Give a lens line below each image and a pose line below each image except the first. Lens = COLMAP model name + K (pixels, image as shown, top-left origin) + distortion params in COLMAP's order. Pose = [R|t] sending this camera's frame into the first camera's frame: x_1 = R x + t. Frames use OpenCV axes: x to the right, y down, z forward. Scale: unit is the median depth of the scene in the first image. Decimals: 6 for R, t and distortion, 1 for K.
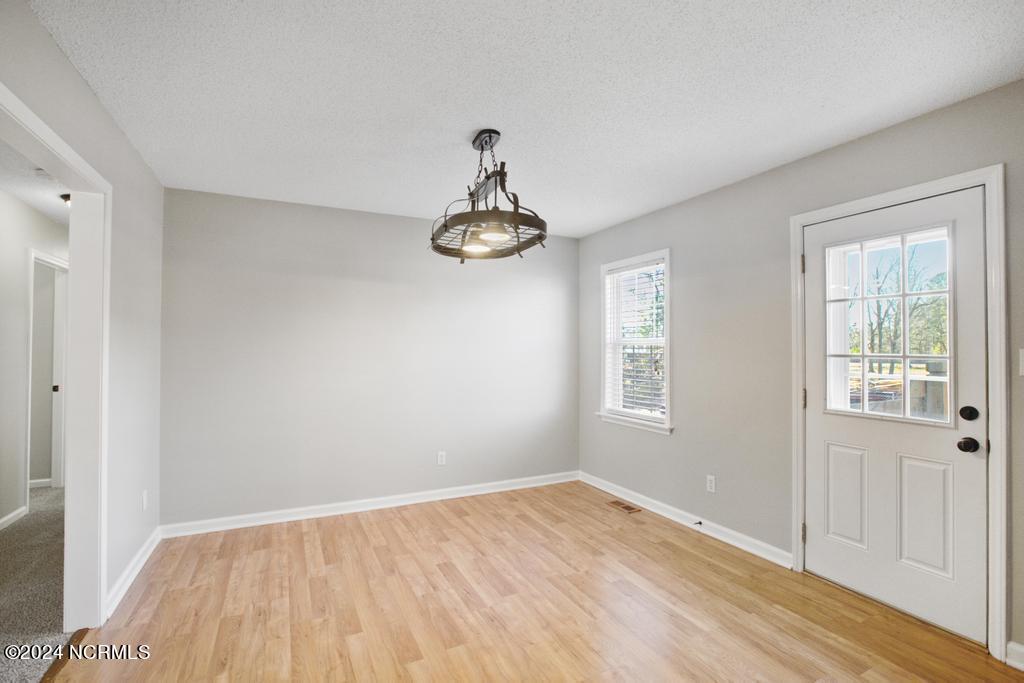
lens RADIAL K [[466.8, 0, 516.3], [0, 466.8, 342.9], [0, 0, 1]] dist [-0.050150, 0.016955]
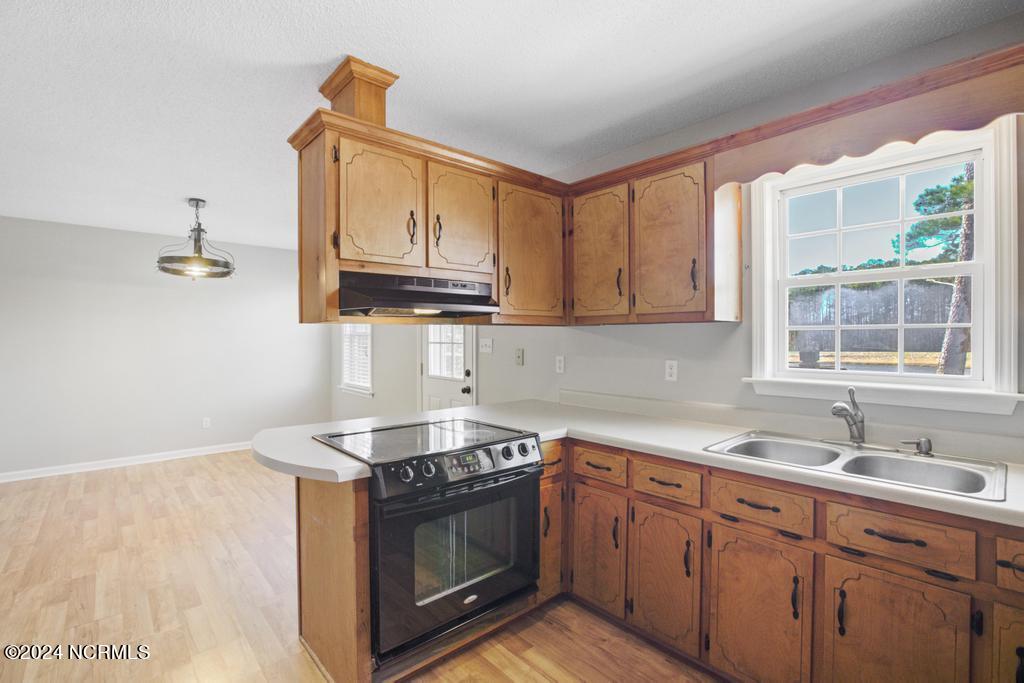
lens RADIAL K [[460.9, 0, 512.0], [0, 460.9, 341.5], [0, 0, 1]] dist [-0.037907, 0.010720]
pose [[0.965027, -0.001860, 0.262144, 0.498575], [-0.002603, 0.999858, 0.016677, -0.006829], [-0.262138, -0.016777, 0.964885, -0.670197]]
